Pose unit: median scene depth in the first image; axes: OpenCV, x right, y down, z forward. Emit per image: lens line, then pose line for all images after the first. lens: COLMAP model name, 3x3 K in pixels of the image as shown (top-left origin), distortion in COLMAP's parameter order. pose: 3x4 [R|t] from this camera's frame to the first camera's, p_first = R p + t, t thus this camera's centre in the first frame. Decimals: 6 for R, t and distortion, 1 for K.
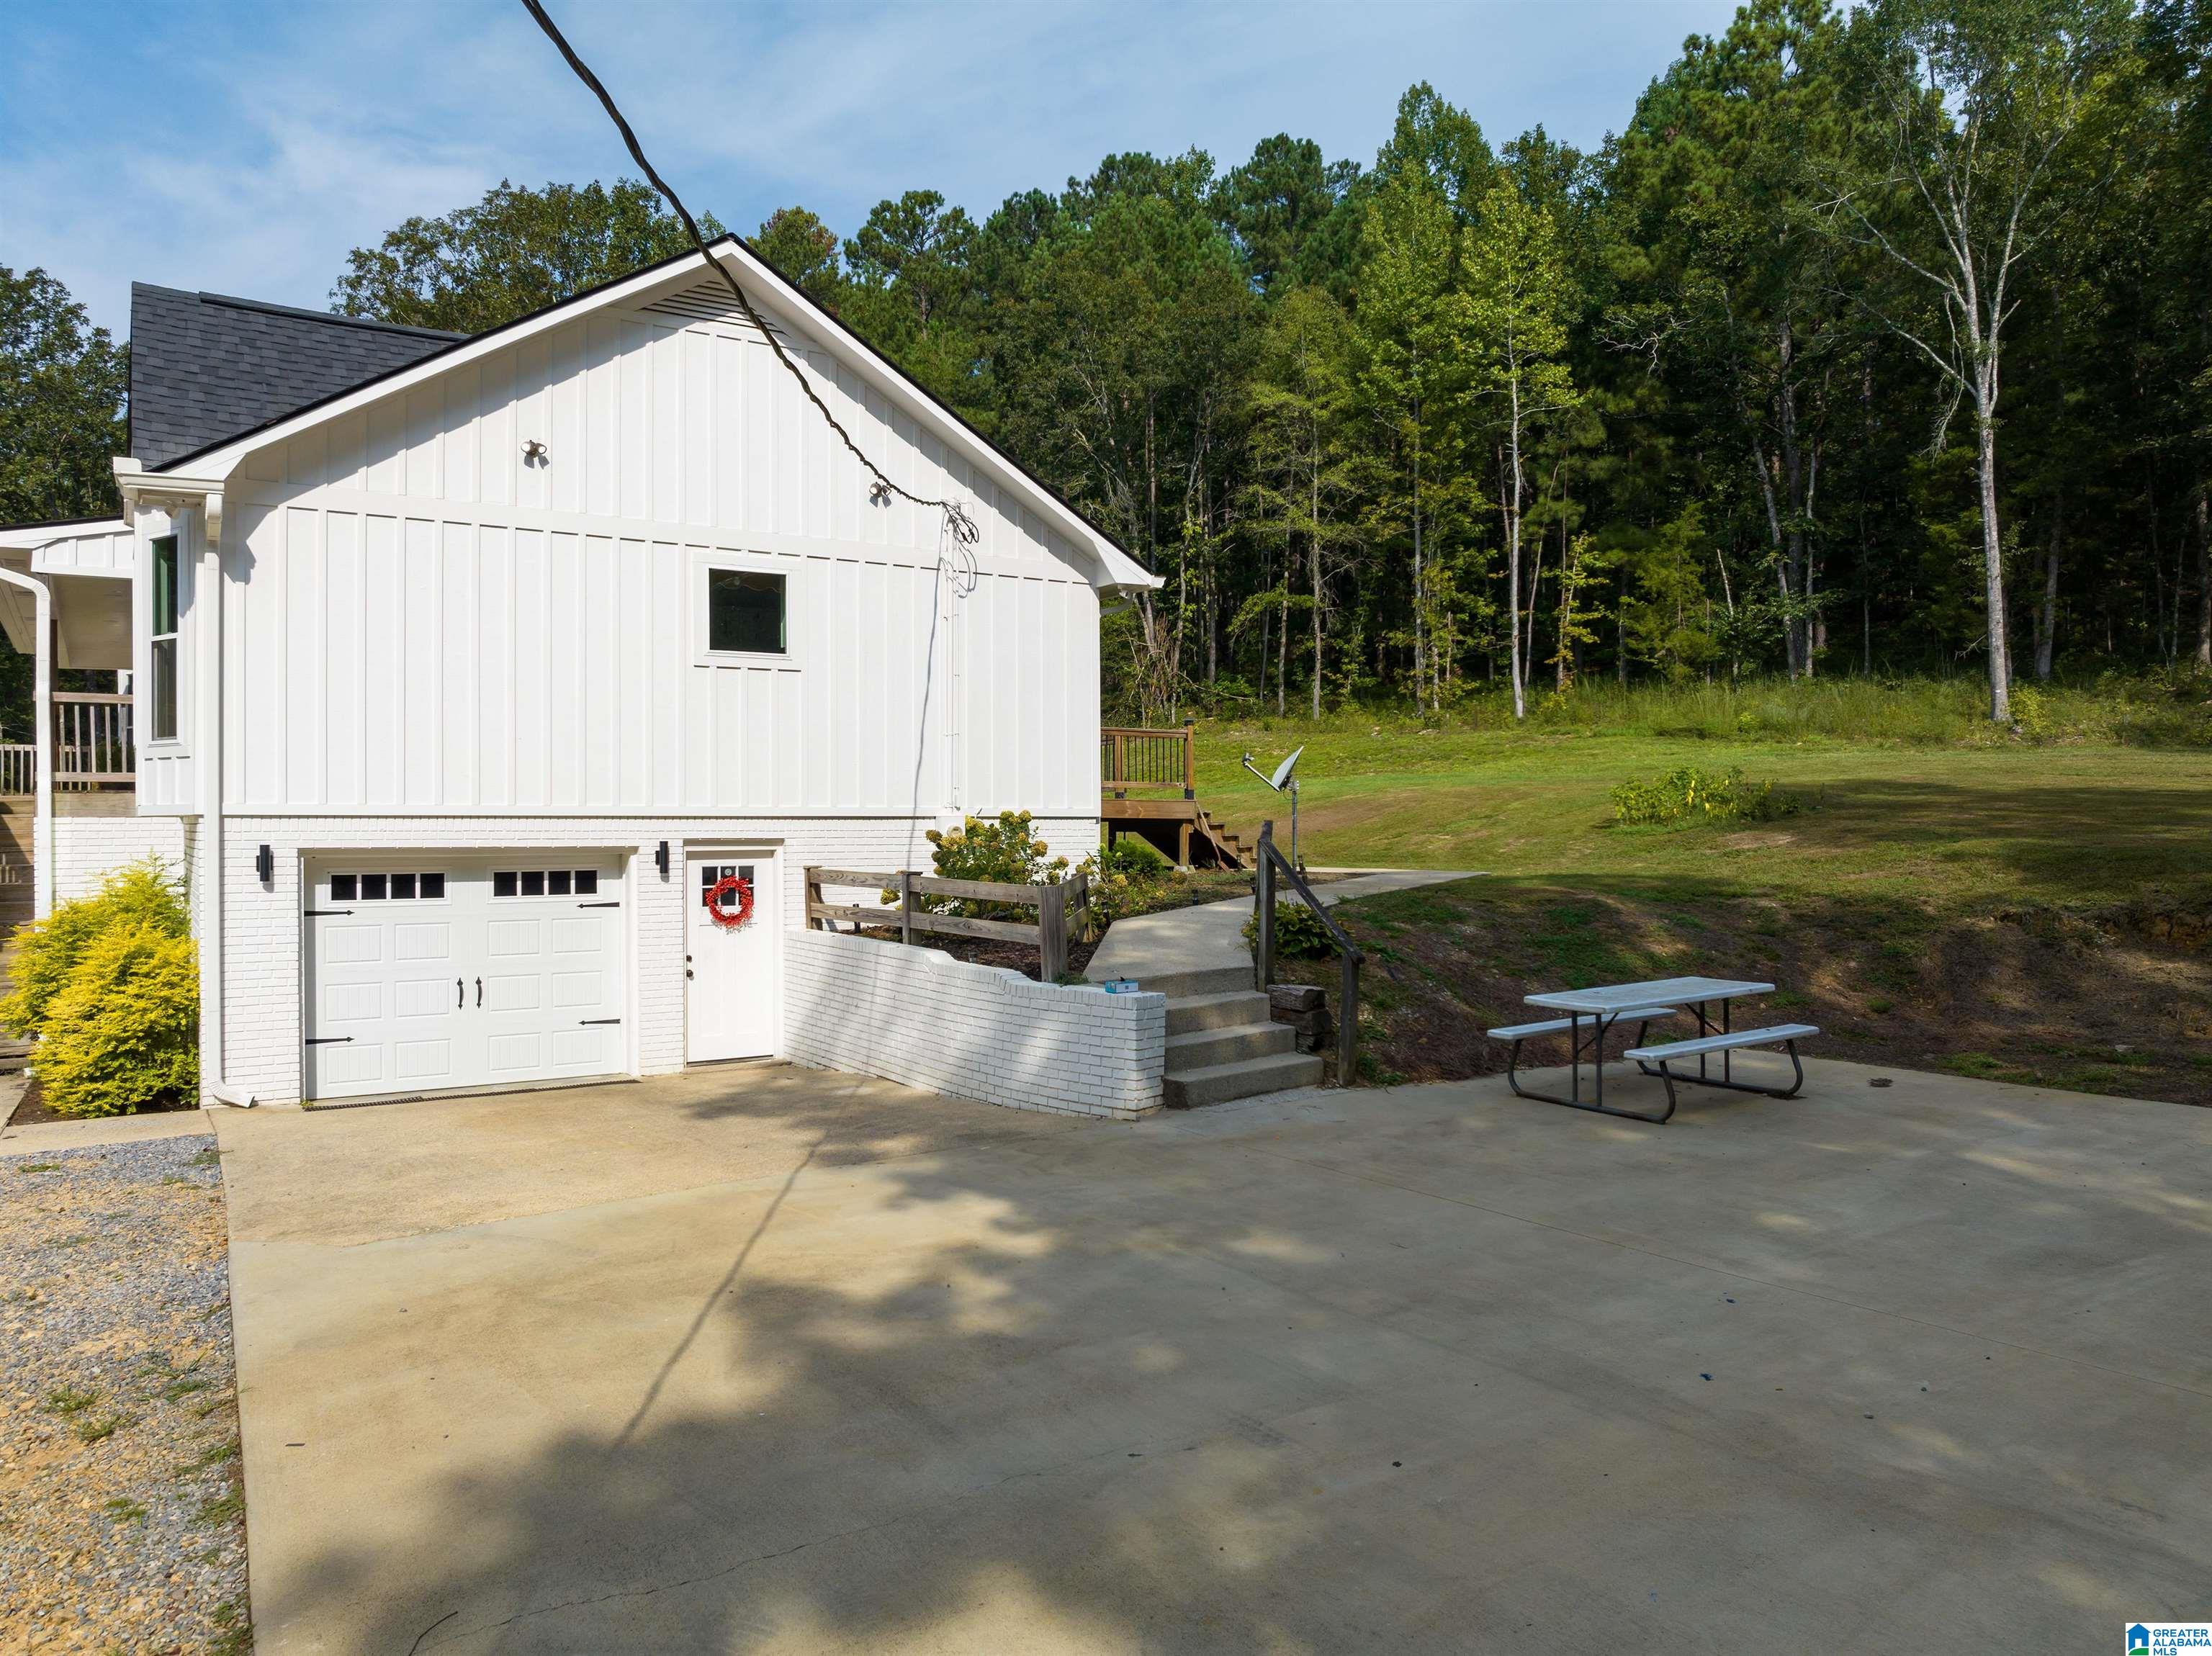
lens RADIAL K [[1567.7, 0, 1115.6], [0, 1567.7, 808.0], [0, 0, 1]] dist [-0.028640, 0.001438]
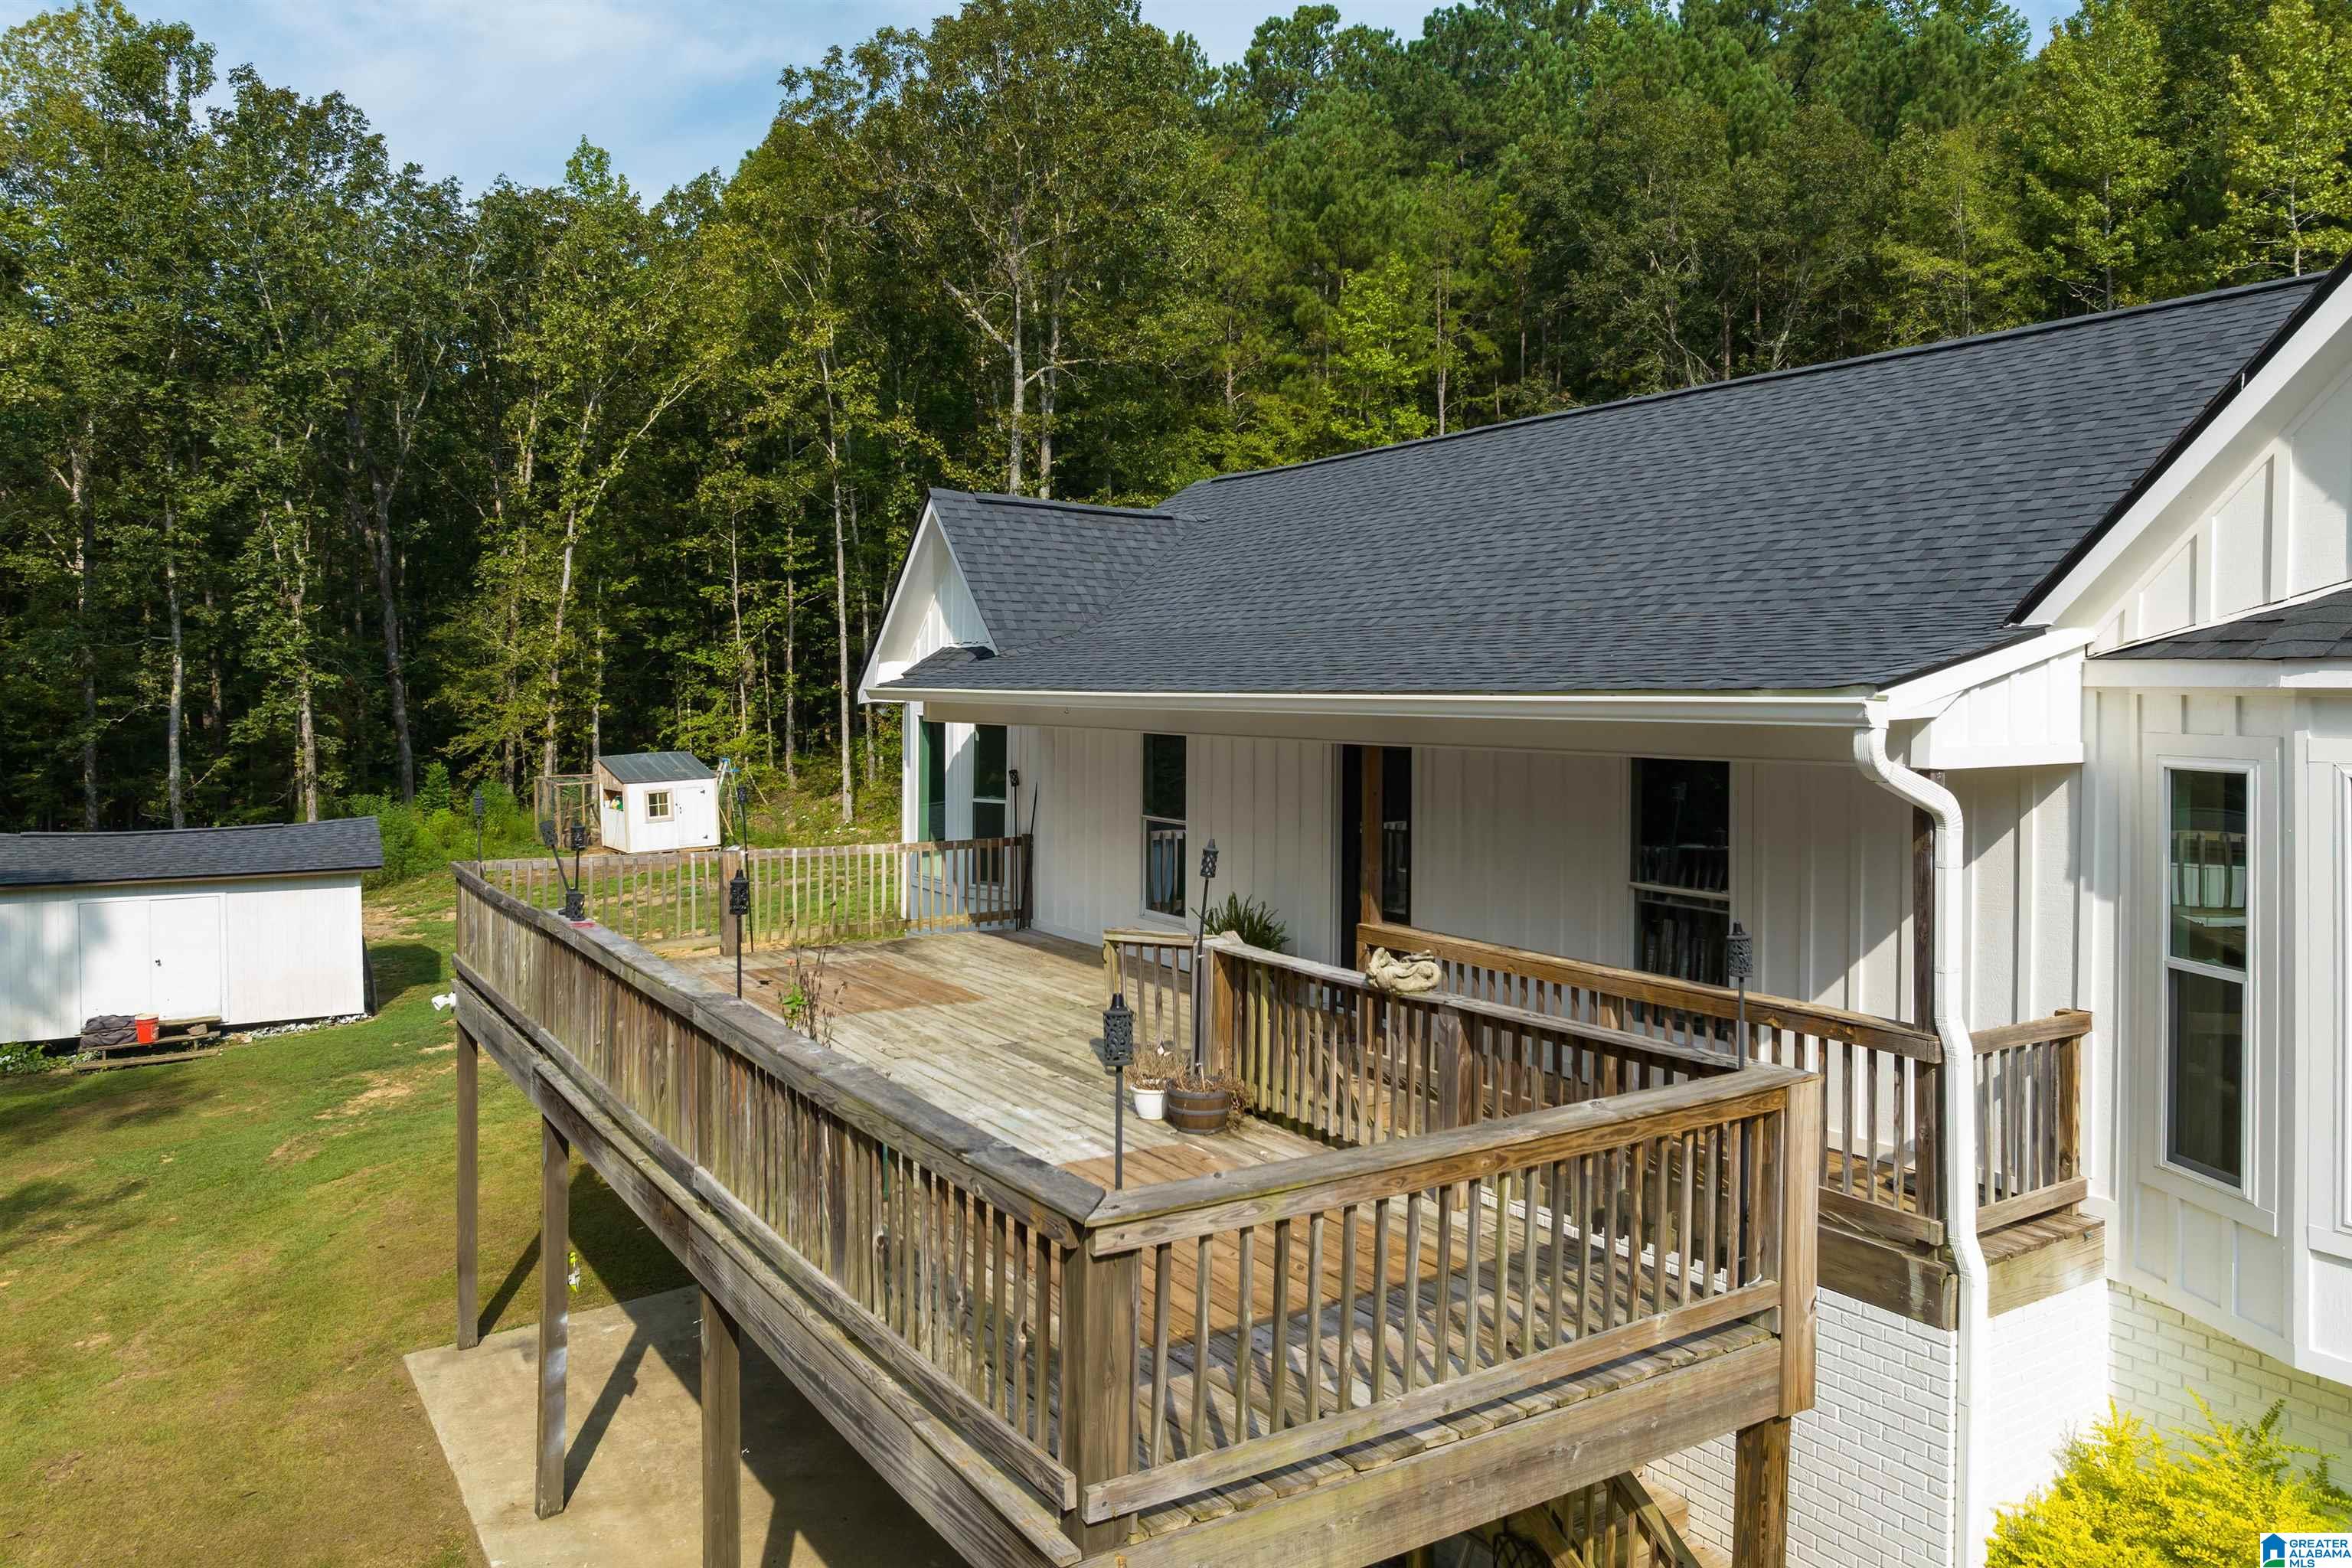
lens RADIAL K [[1656.0, 0, 1175.4], [0, 1656.0, 699.3], [0, 0, 1]] dist [-0.027408, -0.002157]
pose [[0.999641, 0.010398, -0.024677, -0.271927], [-0.010003, 0.999821, 0.016058, -0.053506], [0.024839, -0.015806, 0.999566, 0.159796]]
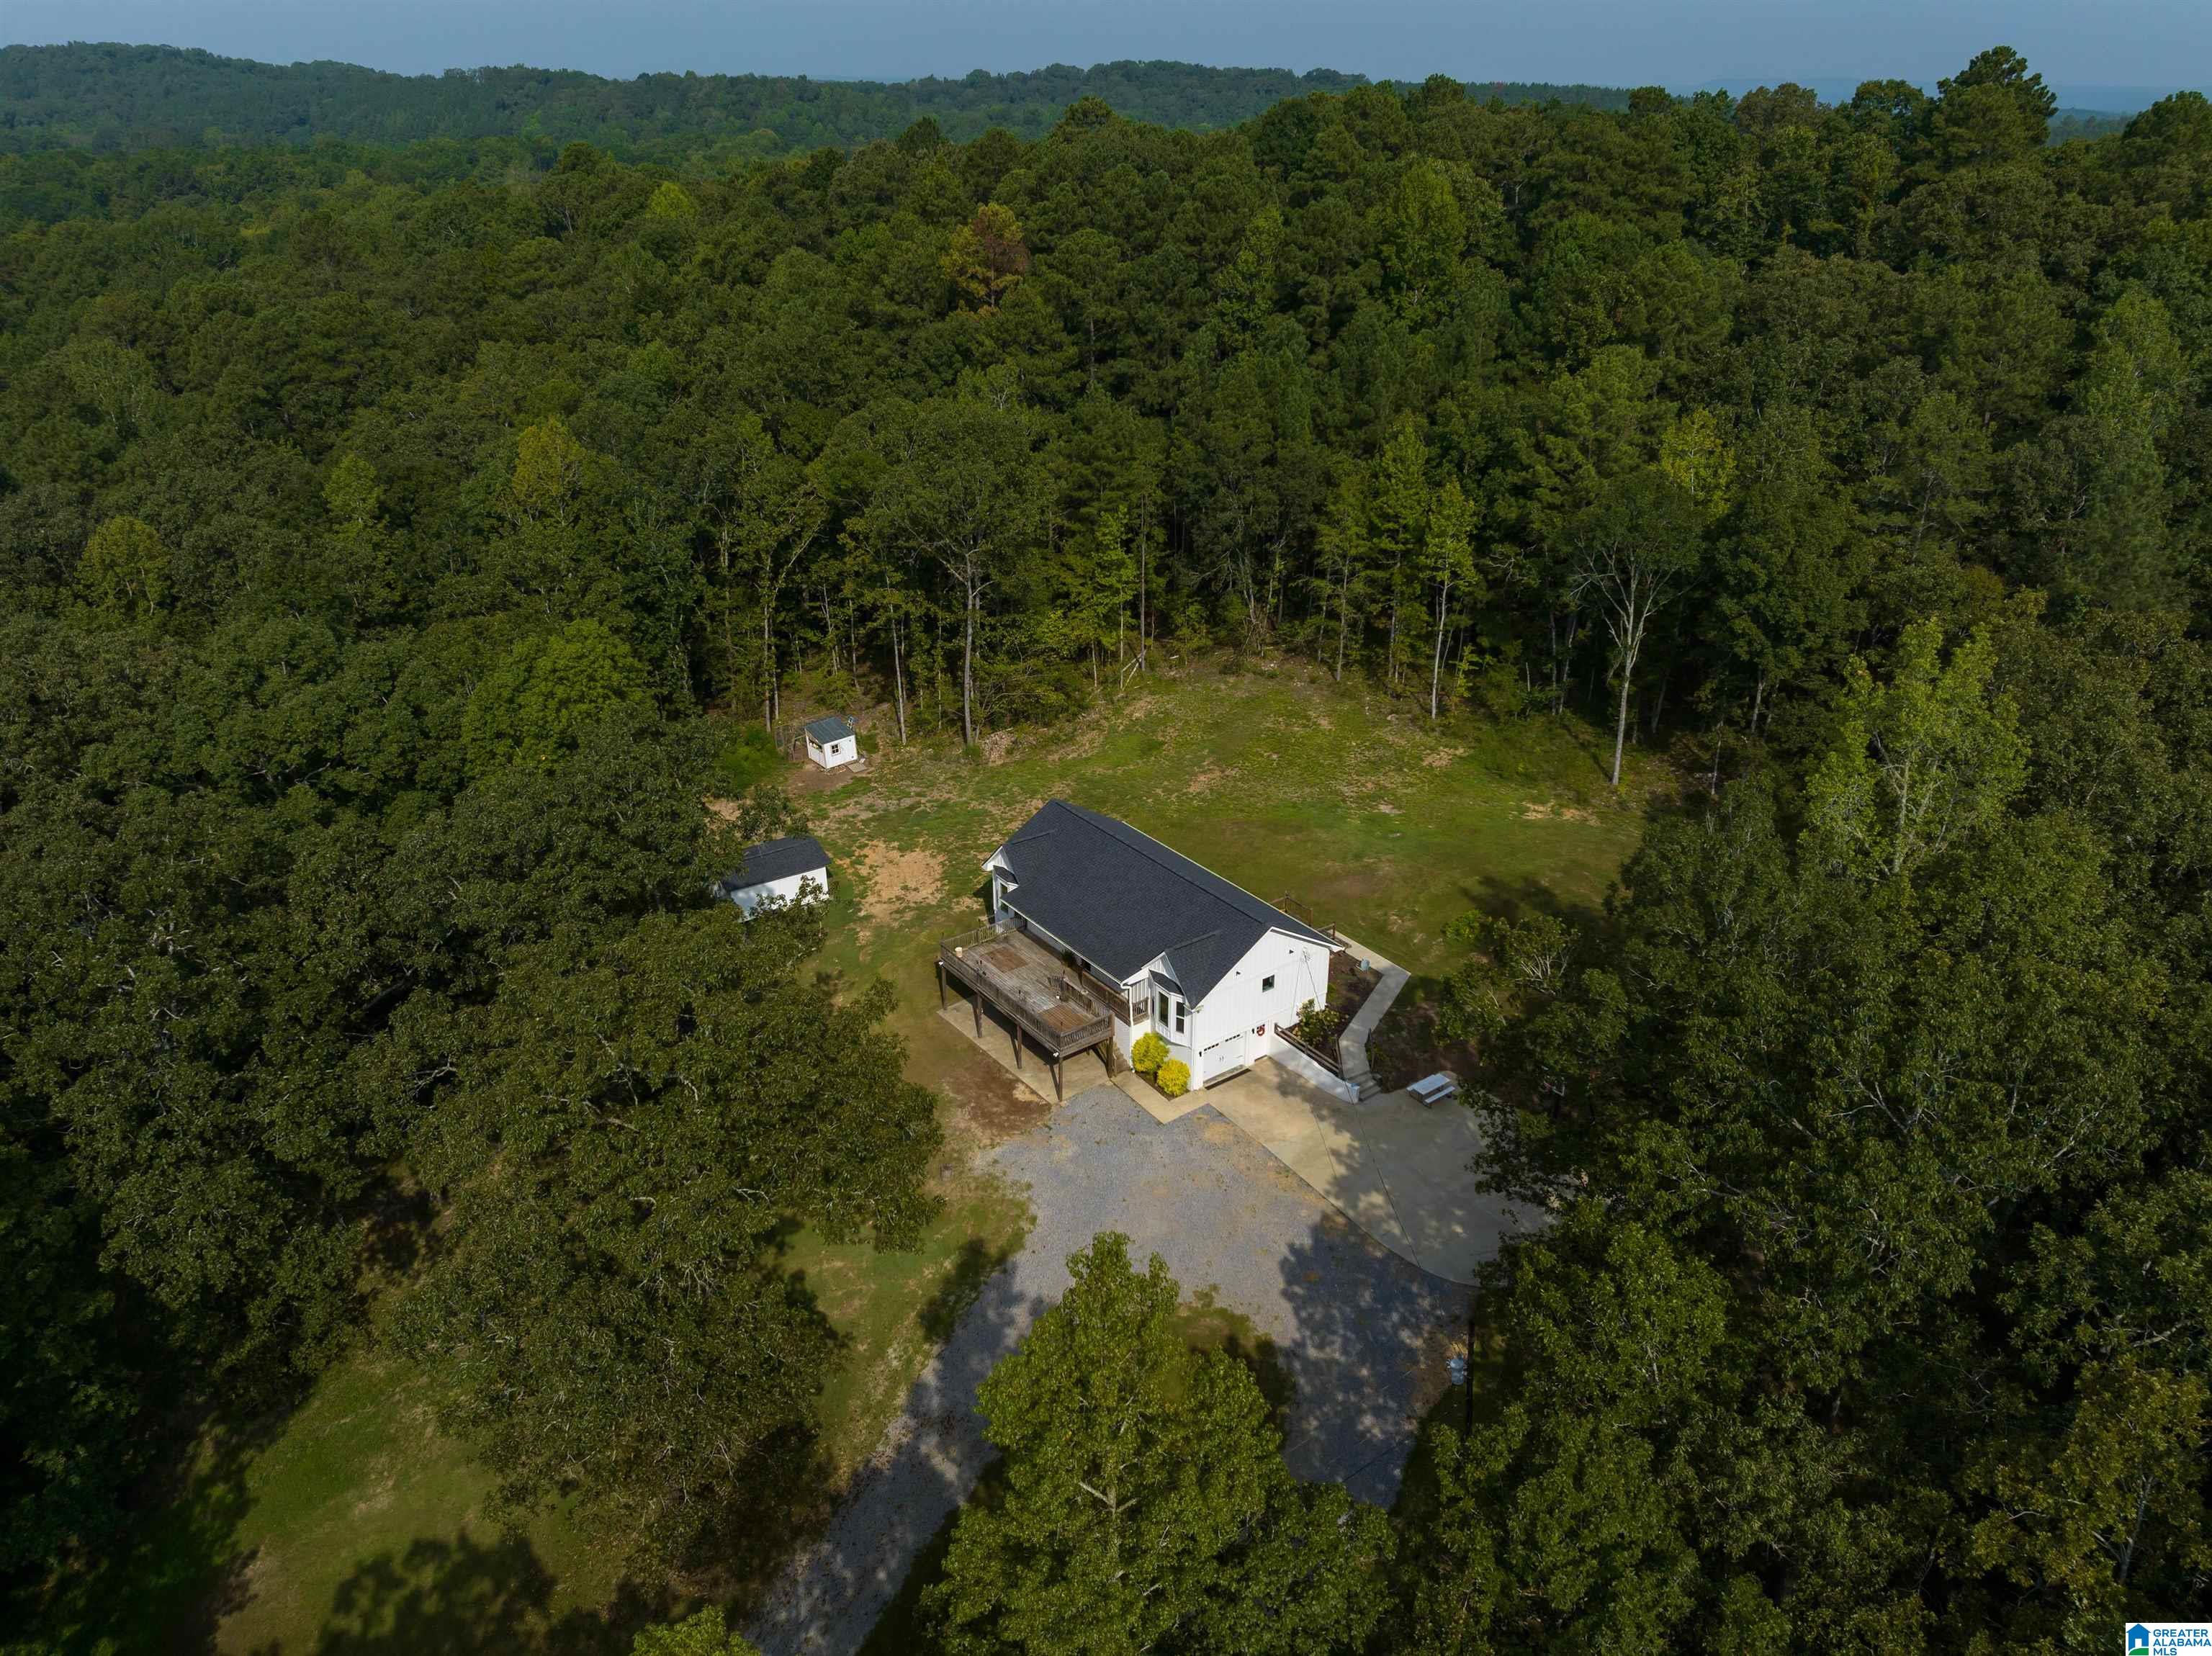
lens RADIAL K [[1567.7, 0, 1110.2], [0, 1567.7, 819.3], [0, 0, 1]] dist [-0.028640, 0.001438]
pose [[0.998463, -0.015282, 0.053275, -0.307587], [-0.009459, 0.900147, 0.435484, -0.853770], [-0.054611, -0.435318, 0.898619, -0.995370]]
